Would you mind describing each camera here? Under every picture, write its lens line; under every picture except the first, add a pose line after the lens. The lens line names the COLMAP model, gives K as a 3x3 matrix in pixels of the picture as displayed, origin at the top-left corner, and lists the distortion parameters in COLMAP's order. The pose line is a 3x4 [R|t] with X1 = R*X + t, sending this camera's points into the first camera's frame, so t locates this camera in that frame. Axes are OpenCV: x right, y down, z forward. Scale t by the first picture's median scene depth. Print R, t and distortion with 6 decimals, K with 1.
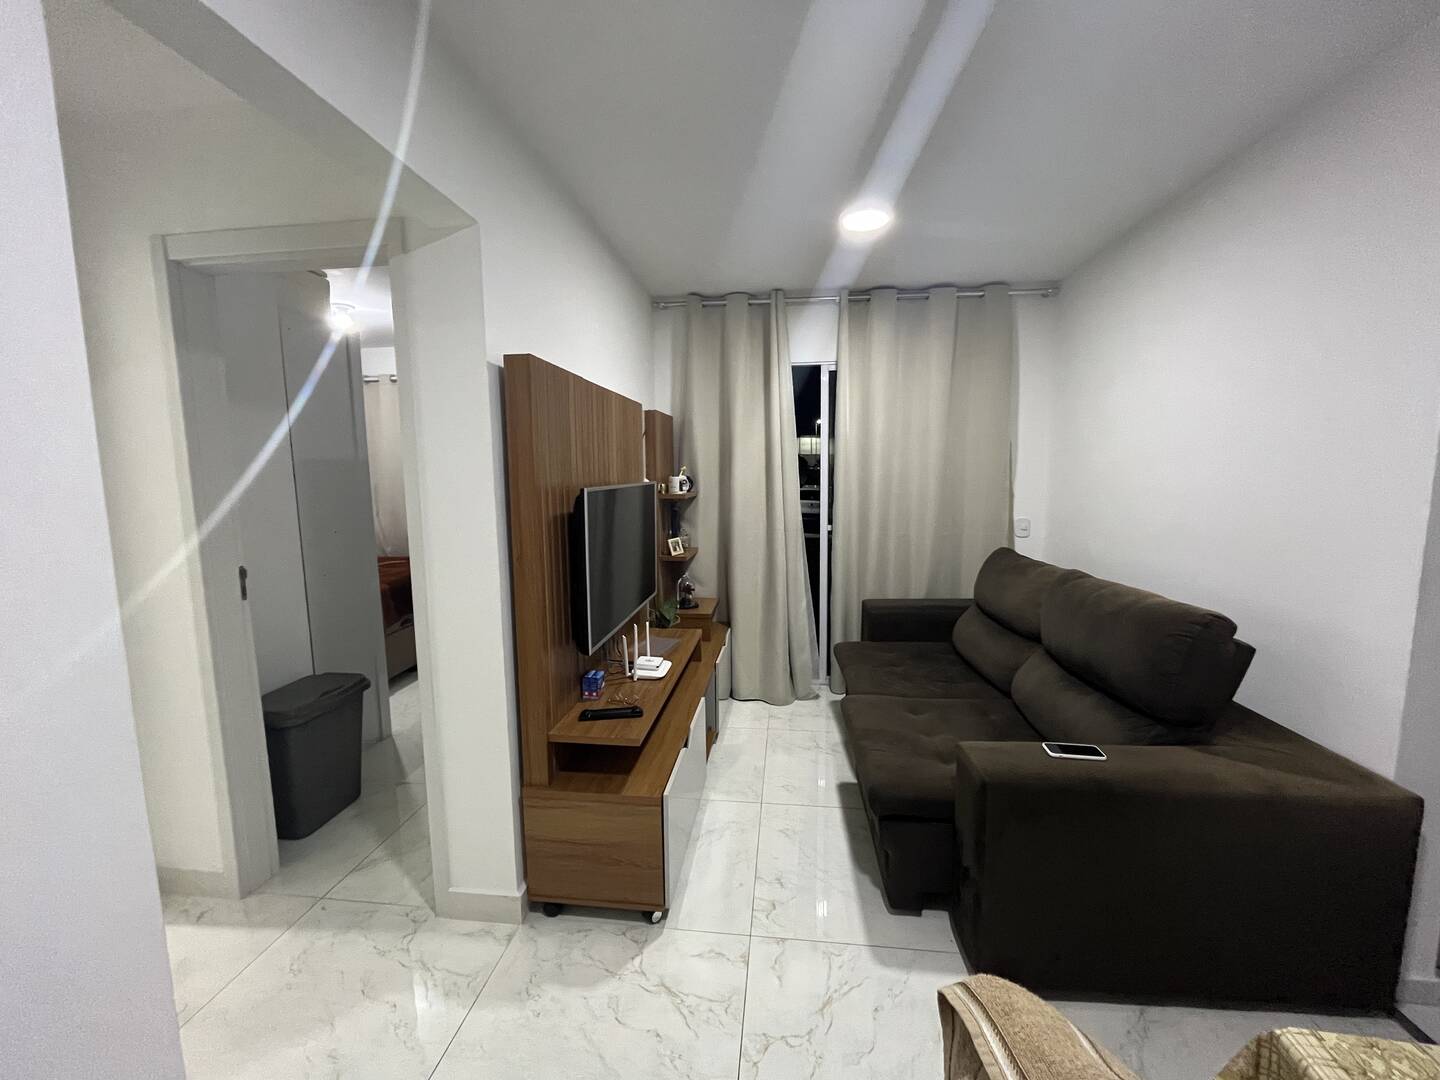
lens RADIAL K [[583.8, 0, 715.7], [0, 583.8, 538.7], [0, 0, 1]] dist [-0.003953, -0.000456]
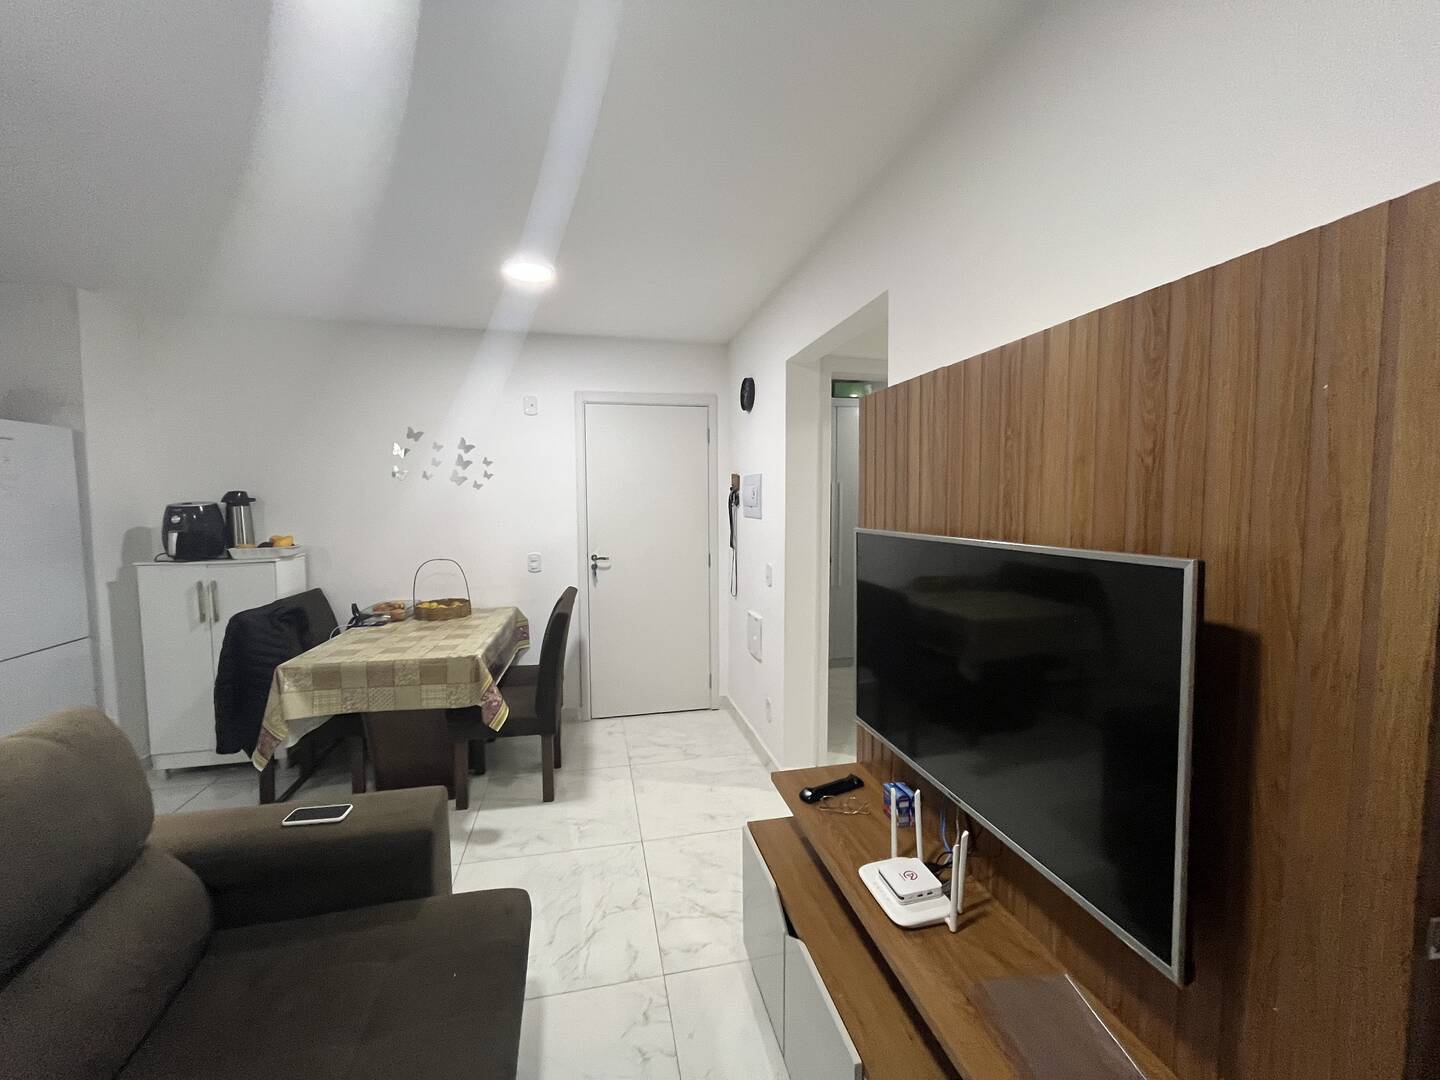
lens RADIAL K [[585.3, 0, 718.4], [0, 585.3, 537.5], [0, 0, 1]] dist [-0.002800, -0.000368]
pose [[-0.940711, 0.037418, -0.337140, 0.168893], [-0.024505, 0.983804, 0.177564, -0.140471], [0.338324, 0.175298, -0.924558, 1.097019]]
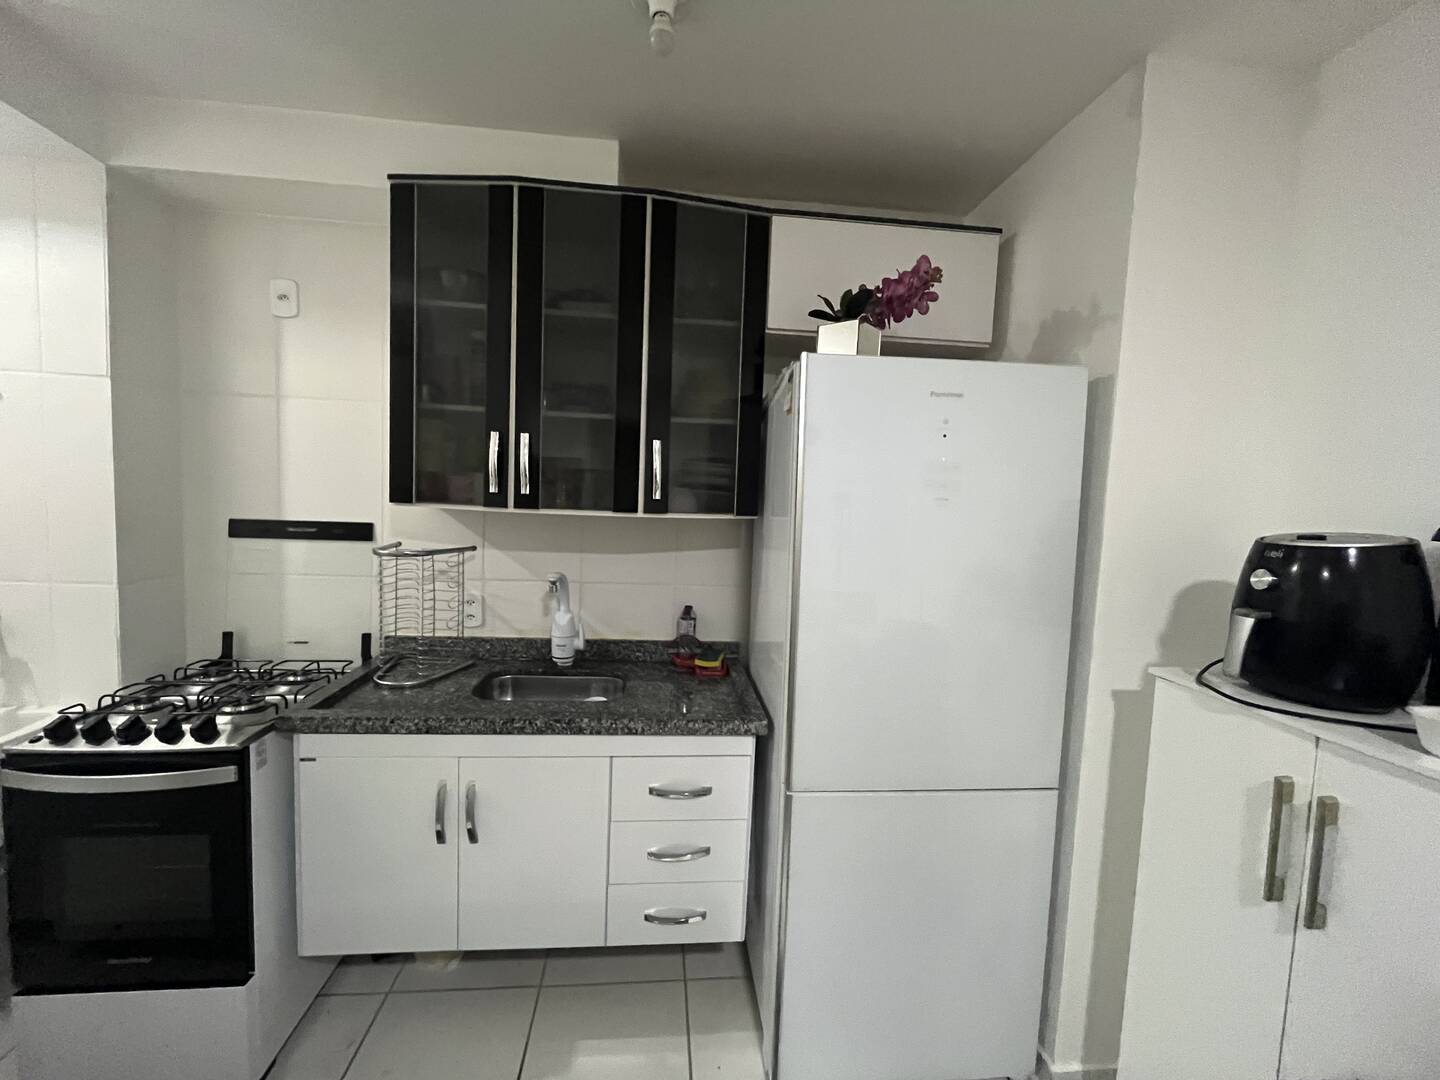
lens RADIAL K [[585.3, 0, 718.4], [0, 585.3, 537.5], [0, 0, 1]] dist [-0.002800, -0.000368]
pose [[-0.222079, -0.066402, 0.972765, 0.435233], [0.075308, 0.993530, 0.085012, -0.050920], [-0.972116, 0.092137, -0.215642, 0.246245]]
